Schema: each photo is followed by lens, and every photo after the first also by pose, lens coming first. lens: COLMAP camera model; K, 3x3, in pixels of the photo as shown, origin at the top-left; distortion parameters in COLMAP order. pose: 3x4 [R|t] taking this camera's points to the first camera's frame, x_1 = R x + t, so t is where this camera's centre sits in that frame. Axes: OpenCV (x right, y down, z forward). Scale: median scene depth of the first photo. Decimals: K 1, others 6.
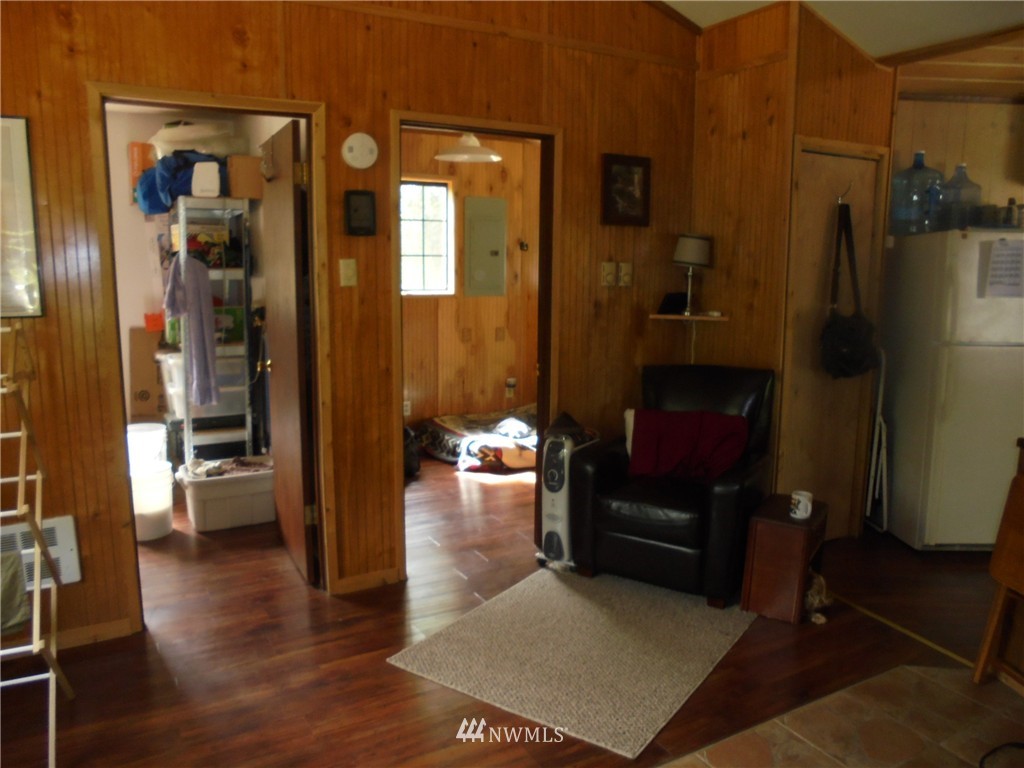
lens RADIAL K [[774.3, 0, 516.0], [0, 774.3, 381.0], [0, 0, 1]] dist [-0.126927, 0.111008]
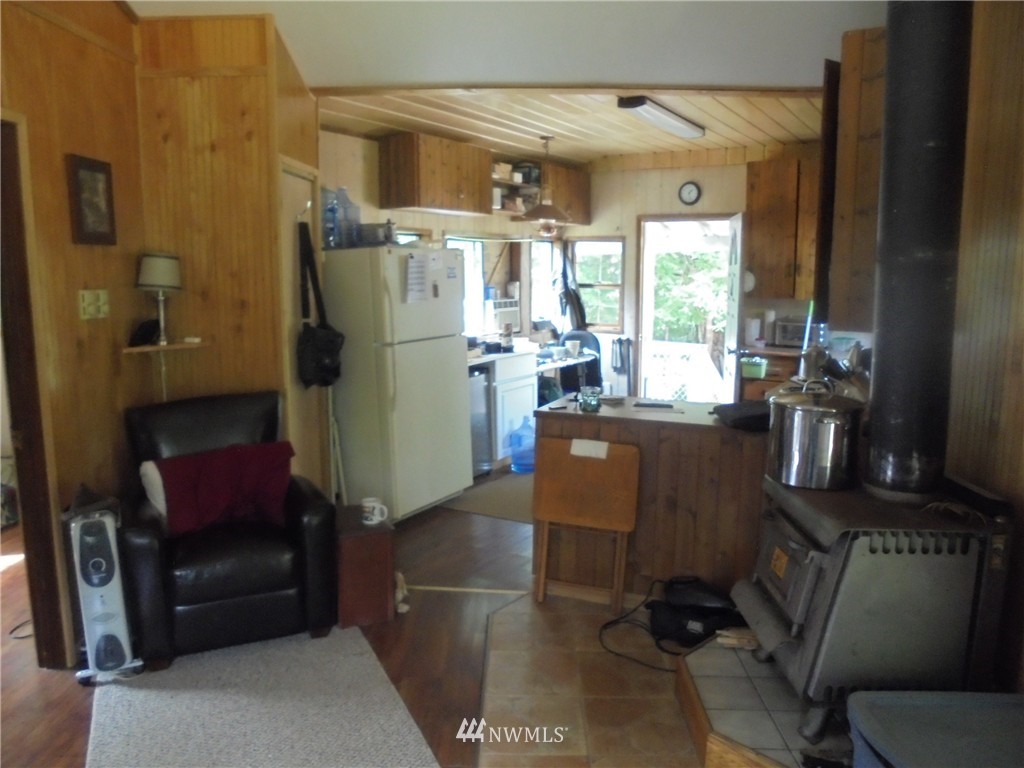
lens RADIAL K [[774.3, 0, 516.0], [0, 774.3, 381.0], [0, 0, 1]] dist [-0.126927, 0.111008]
pose [[0.511661, -0.140262, 0.847661, -0.331648], [0.140248, 0.986987, 0.078661, -0.058729], [-0.847663, 0.078635, 0.524674, 0.211661]]
